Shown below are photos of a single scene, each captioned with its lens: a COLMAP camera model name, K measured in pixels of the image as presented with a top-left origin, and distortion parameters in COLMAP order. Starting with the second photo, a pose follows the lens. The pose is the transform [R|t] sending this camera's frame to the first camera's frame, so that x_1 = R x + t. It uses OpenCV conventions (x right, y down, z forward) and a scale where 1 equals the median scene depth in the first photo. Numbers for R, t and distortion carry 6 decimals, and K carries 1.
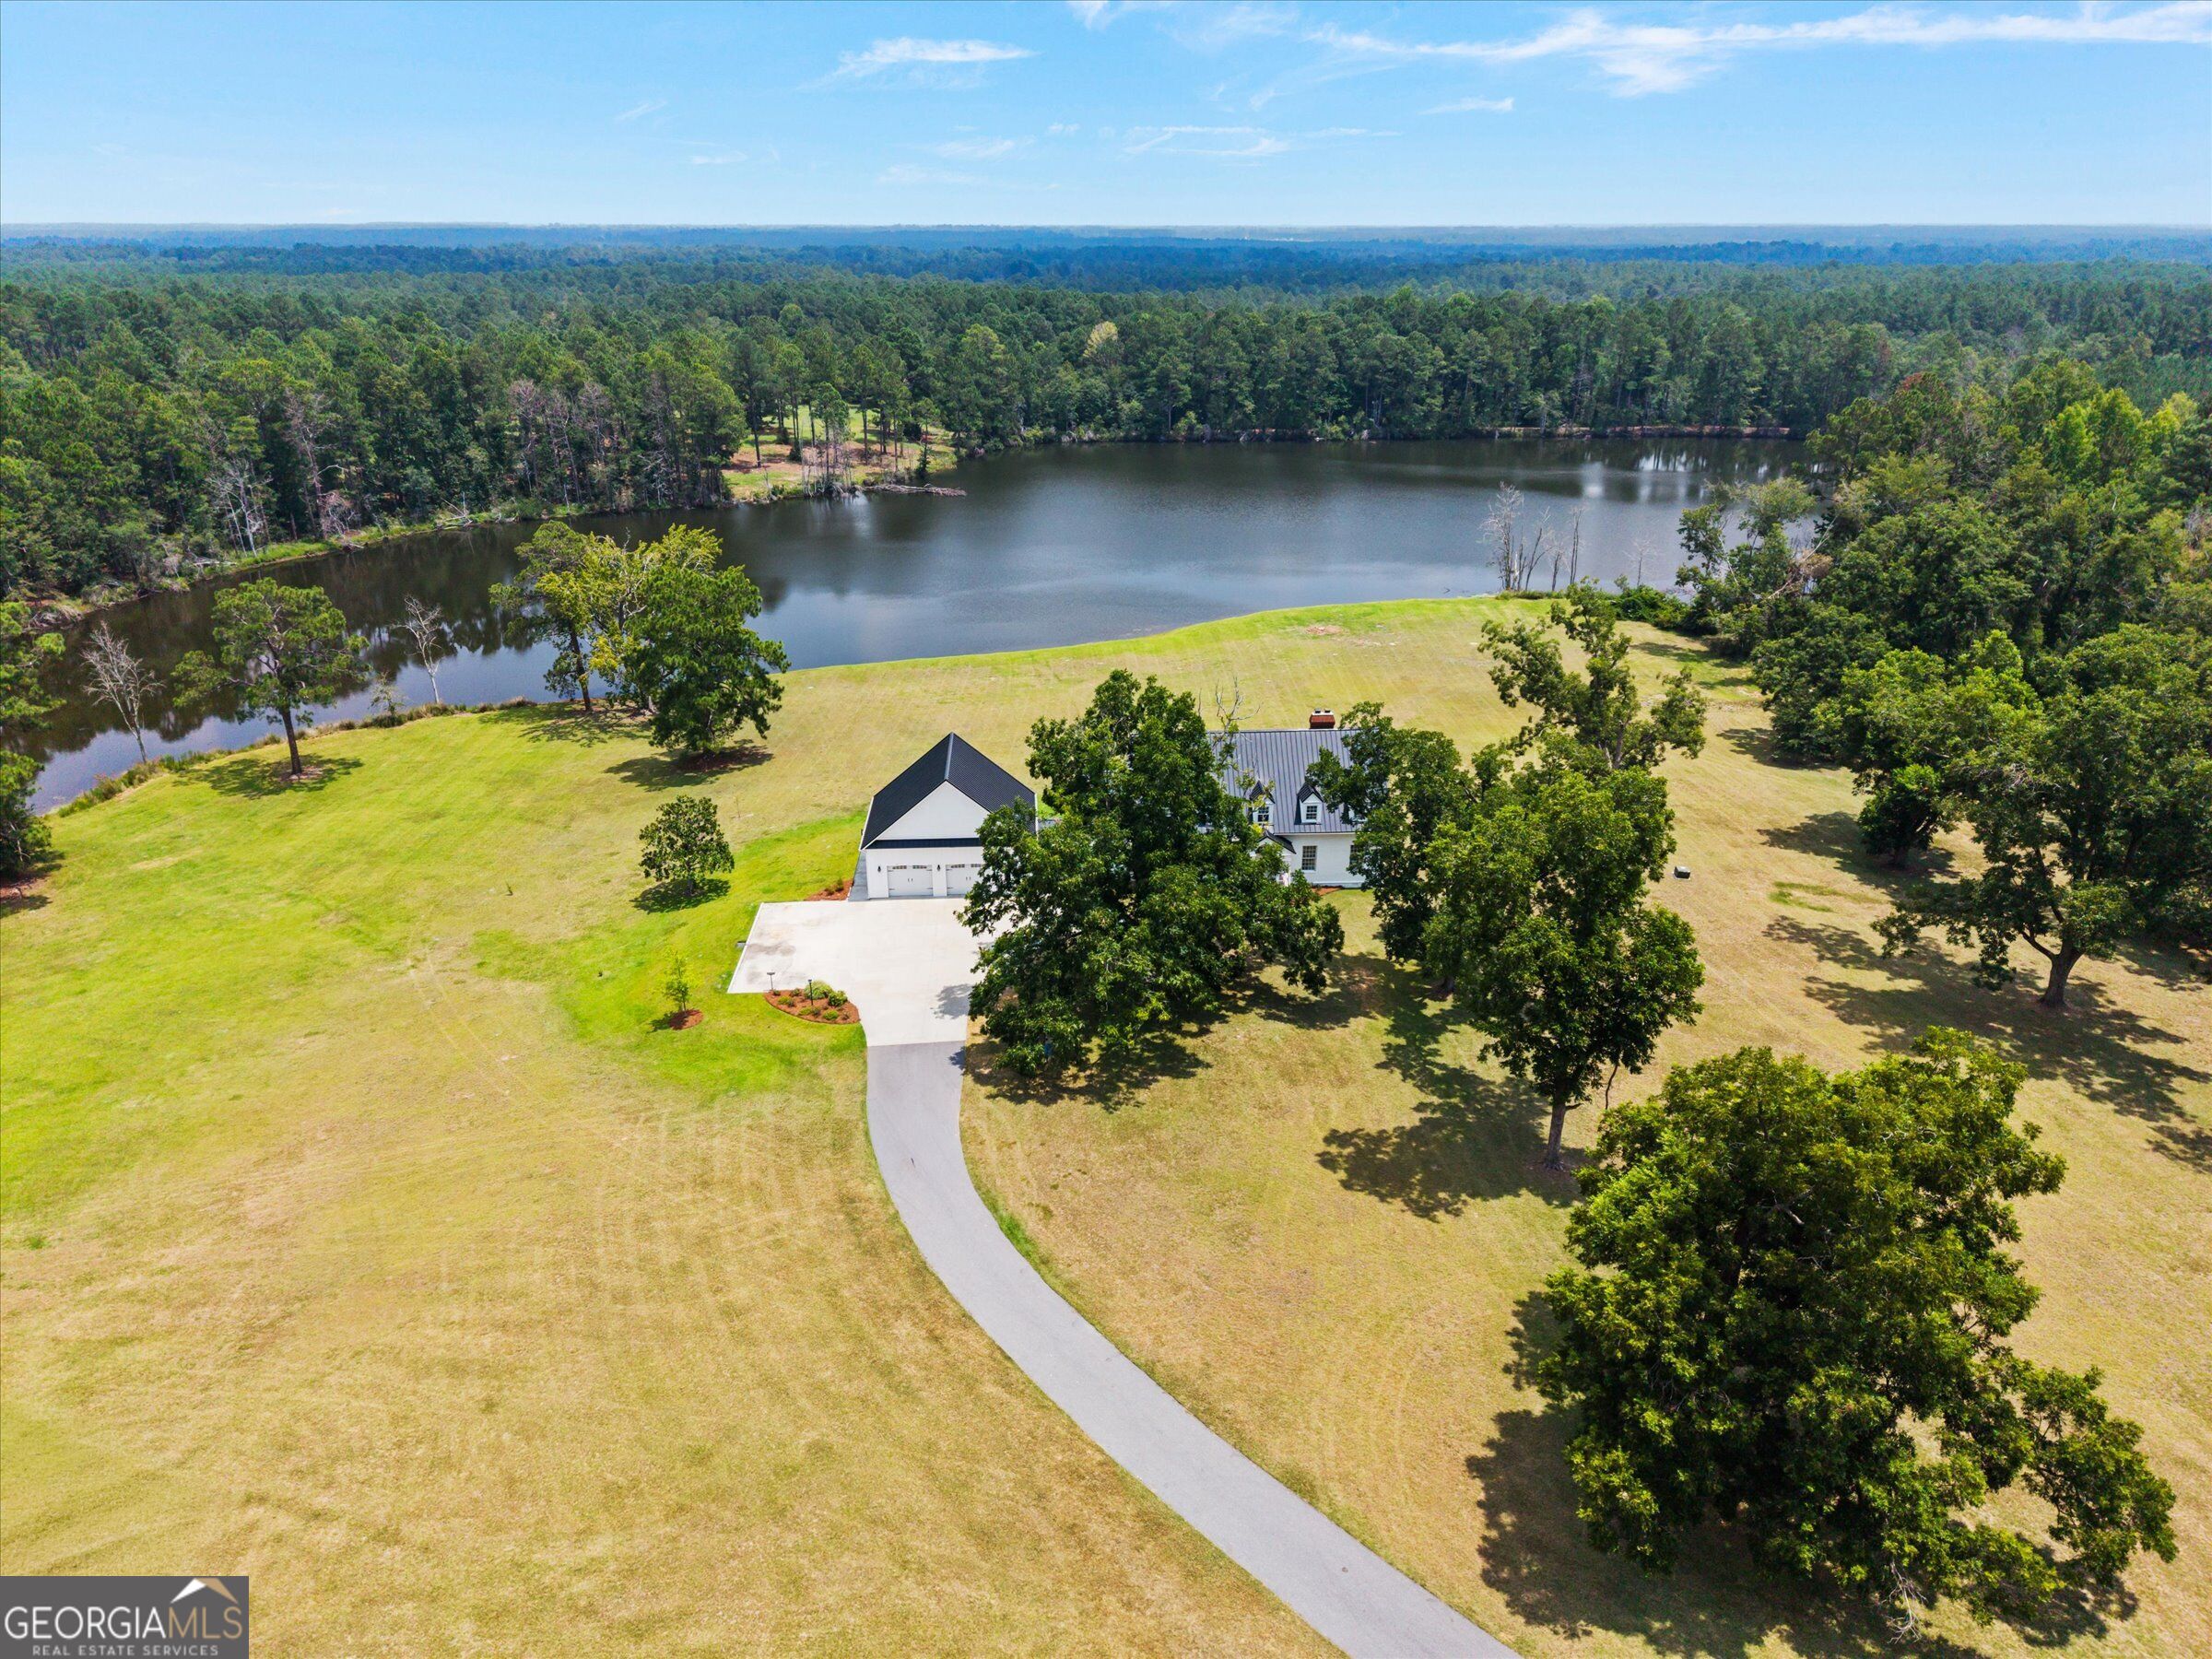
lens RADIAL K [[1482.6, 0, 1116.8], [0, 1482.6, 820.7], [0, 0, 1]] dist [0.052868, -0.057647]
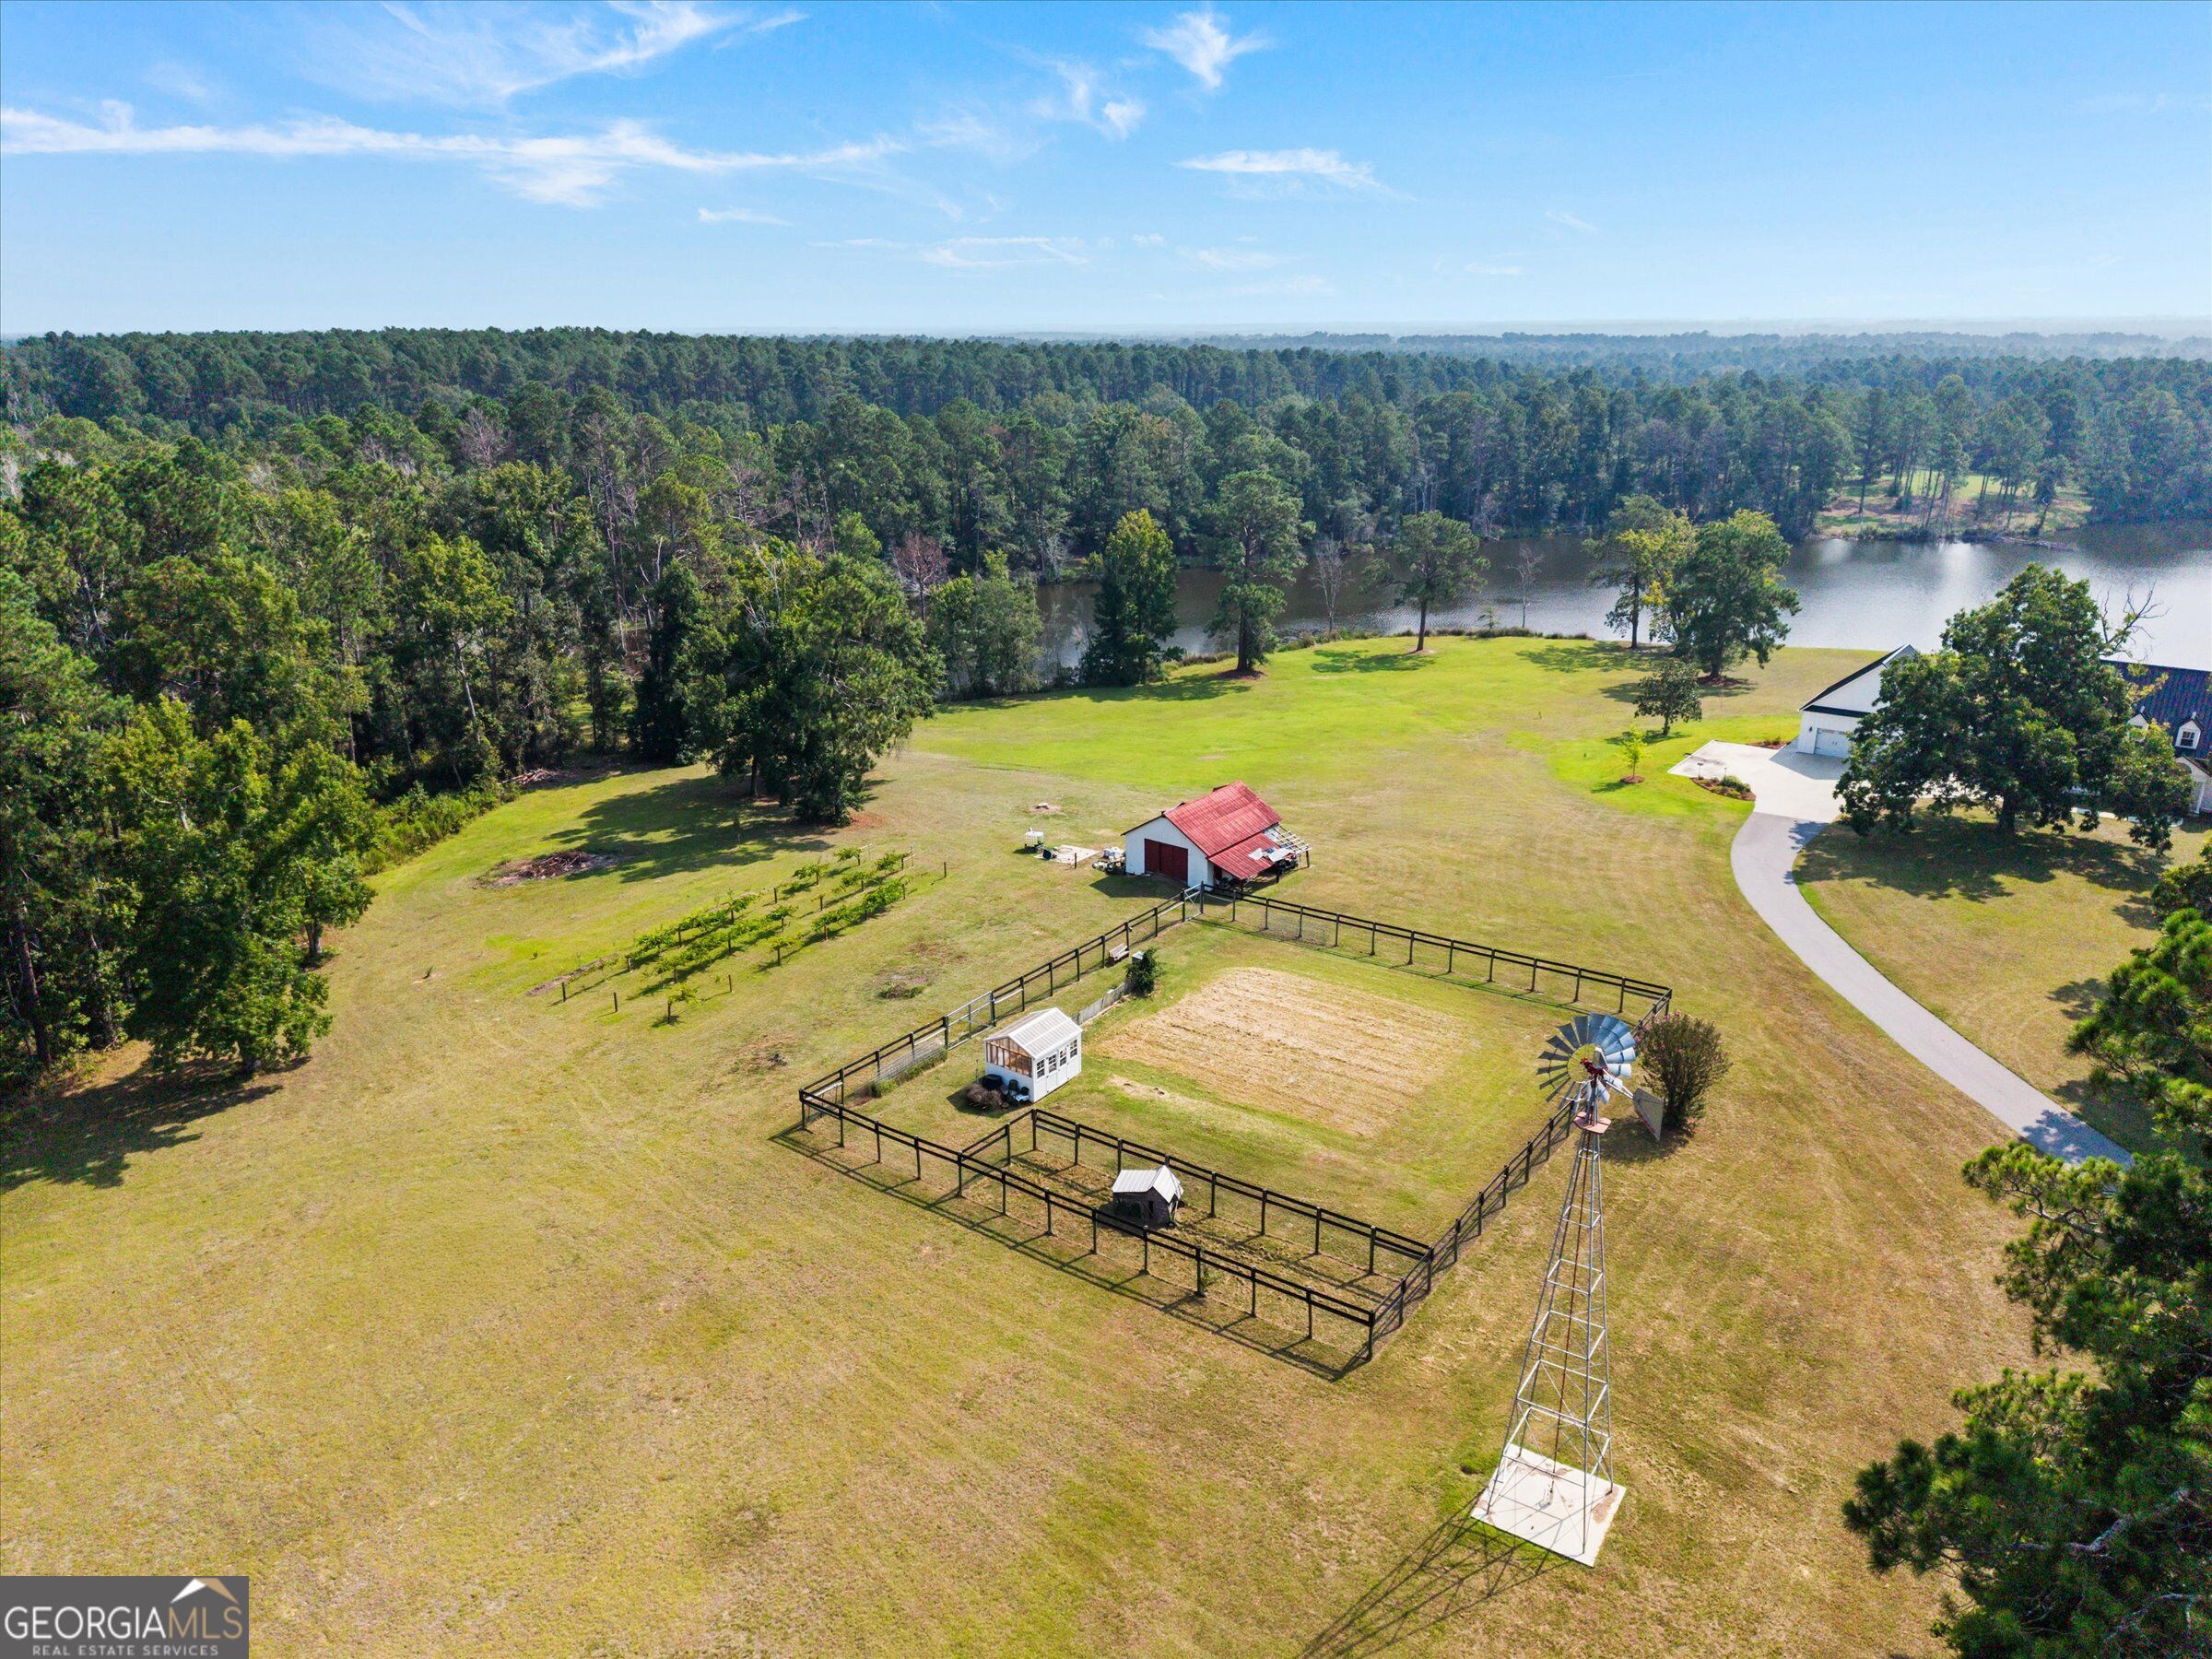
lens RADIAL K [[1482.6, 0, 1116.8], [0, 1482.6, 820.7], [0, 0, 1]] dist [0.052868, -0.057647]
pose [[0.756039, 0.205227, -0.621519, 0.197569], [-0.240781, 0.970191, 0.027463, 0.208988], [0.608629, 0.128887, 0.782917, -0.350907]]
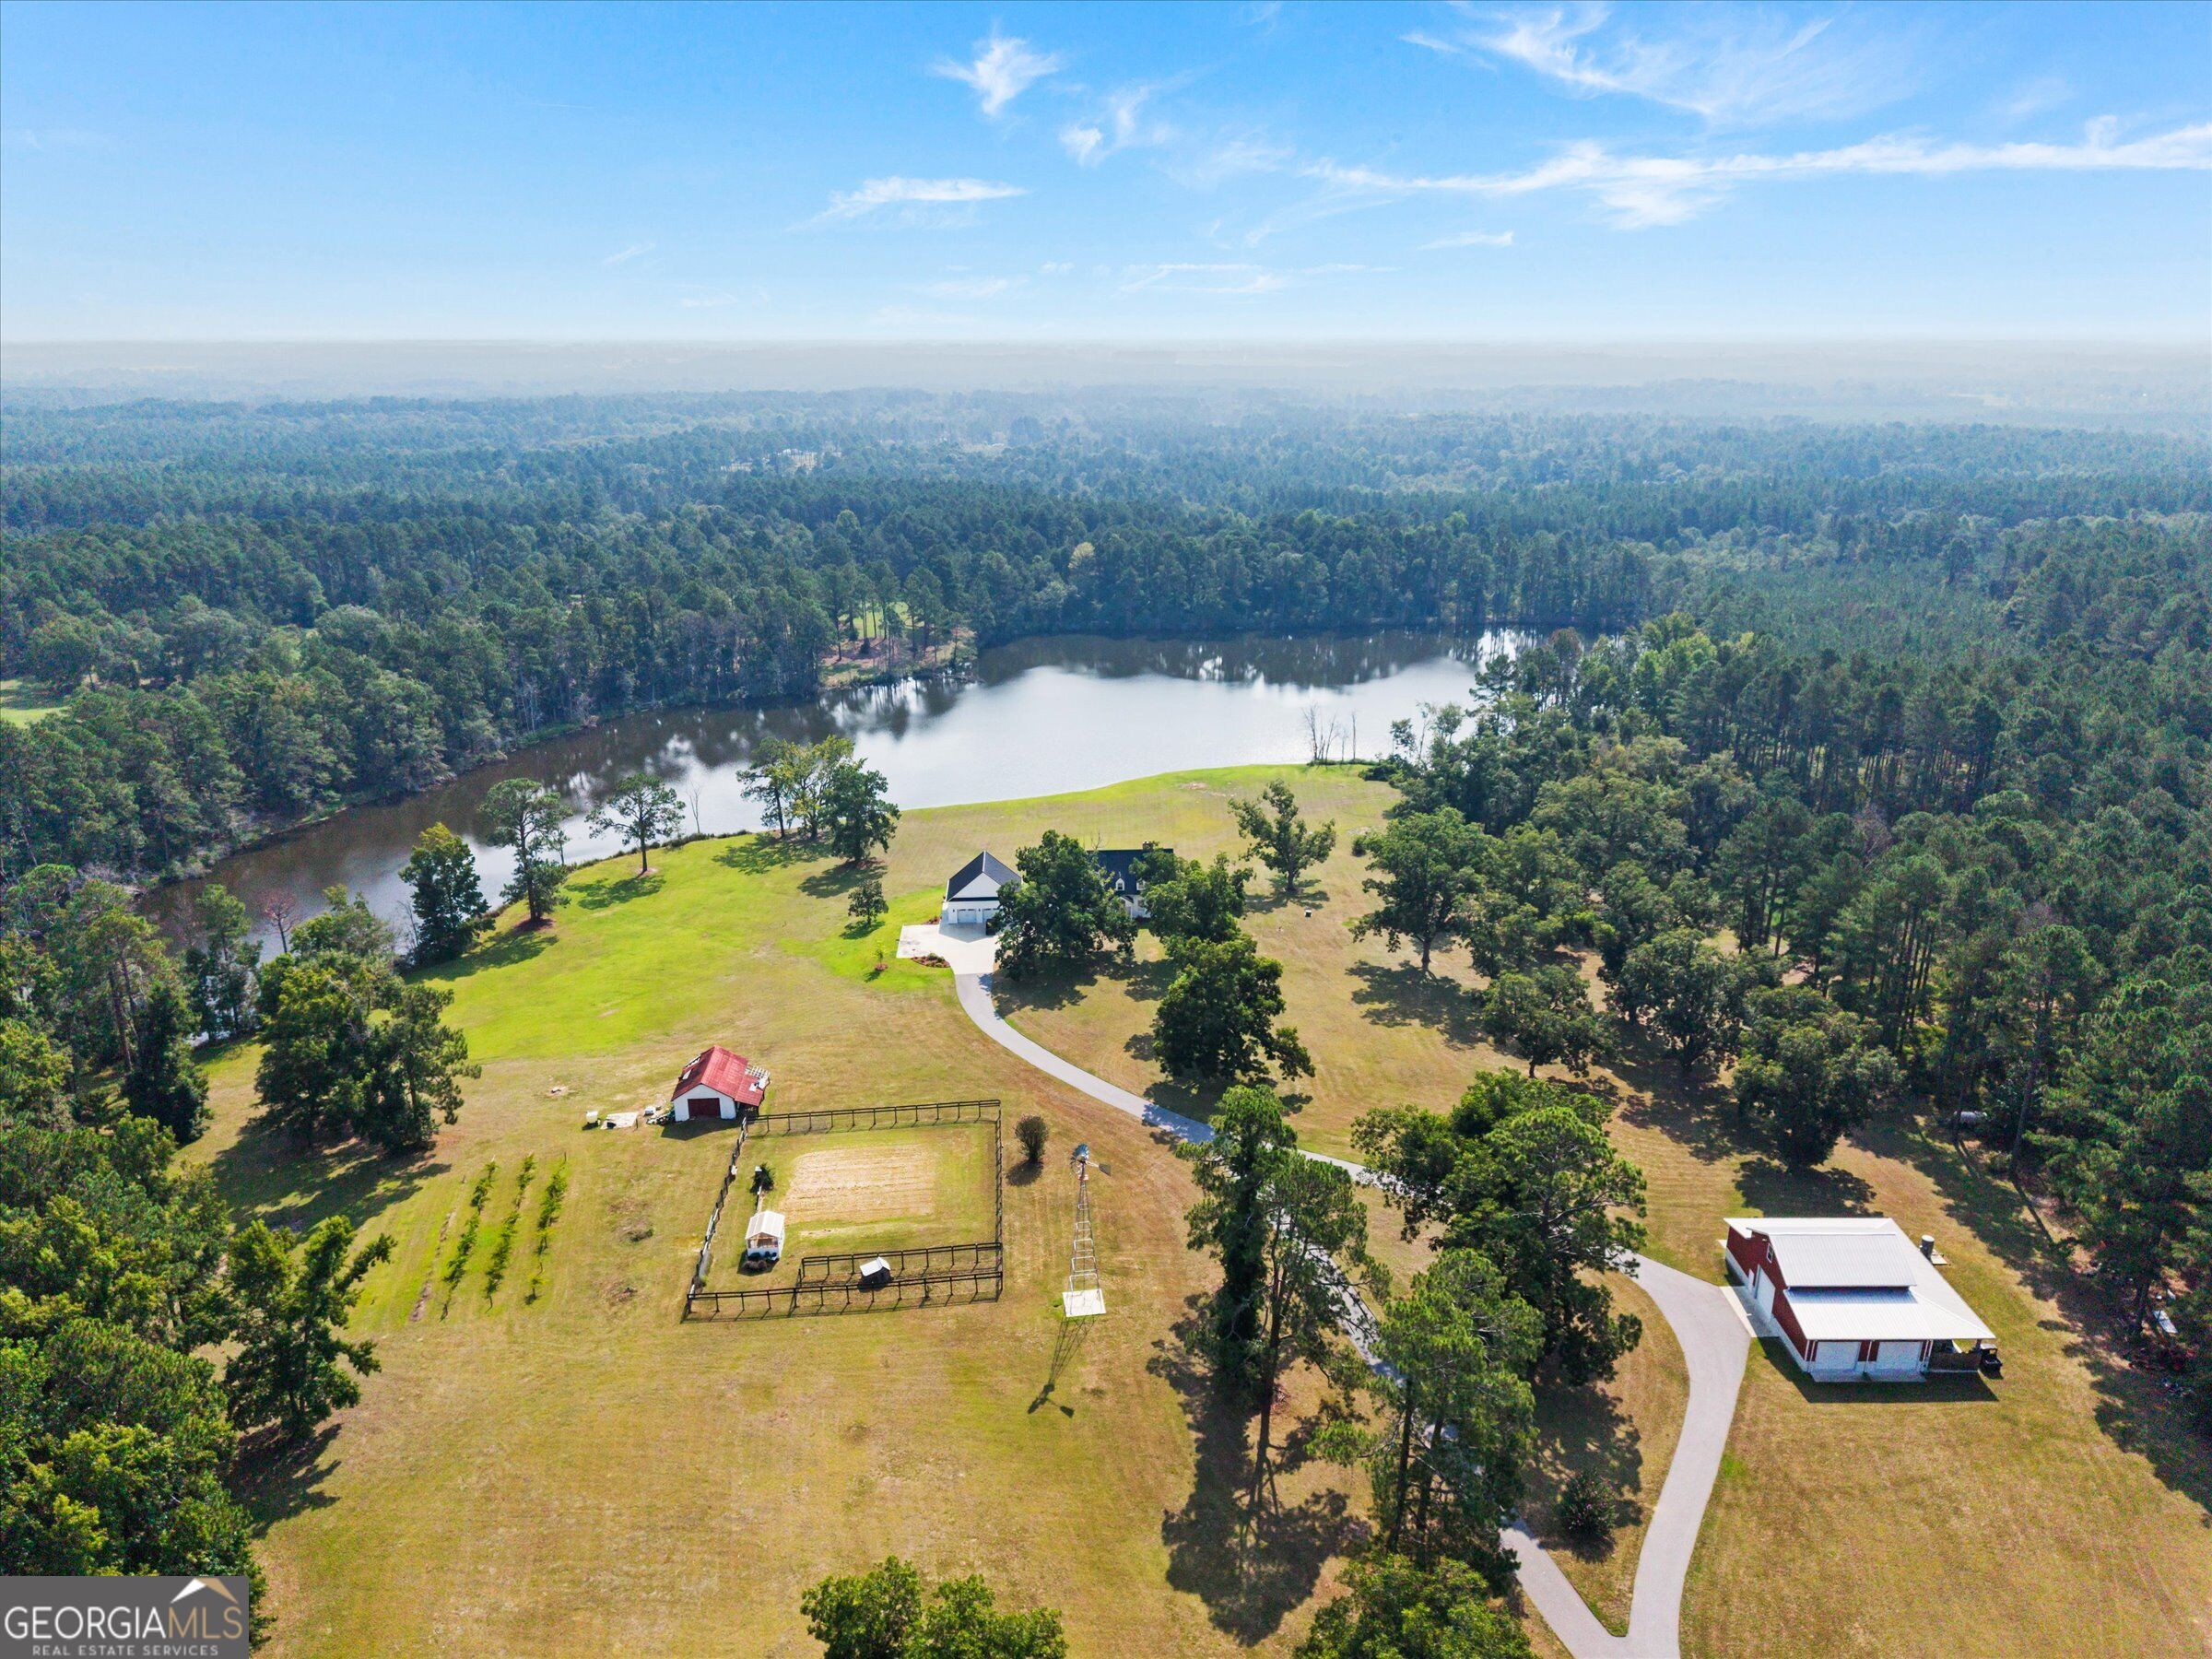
lens RADIAL K [[1482.6, 0, 1116.8], [0, 1482.6, 820.7], [0, 0, 1]] dist [0.052868, -0.057647]
pose [[0.999994, 0.000229, -0.003348, 0.095564], [-0.000460, 0.997604, -0.069188, 0.049908], [0.003325, 0.069189, 0.997598, -1.248131]]
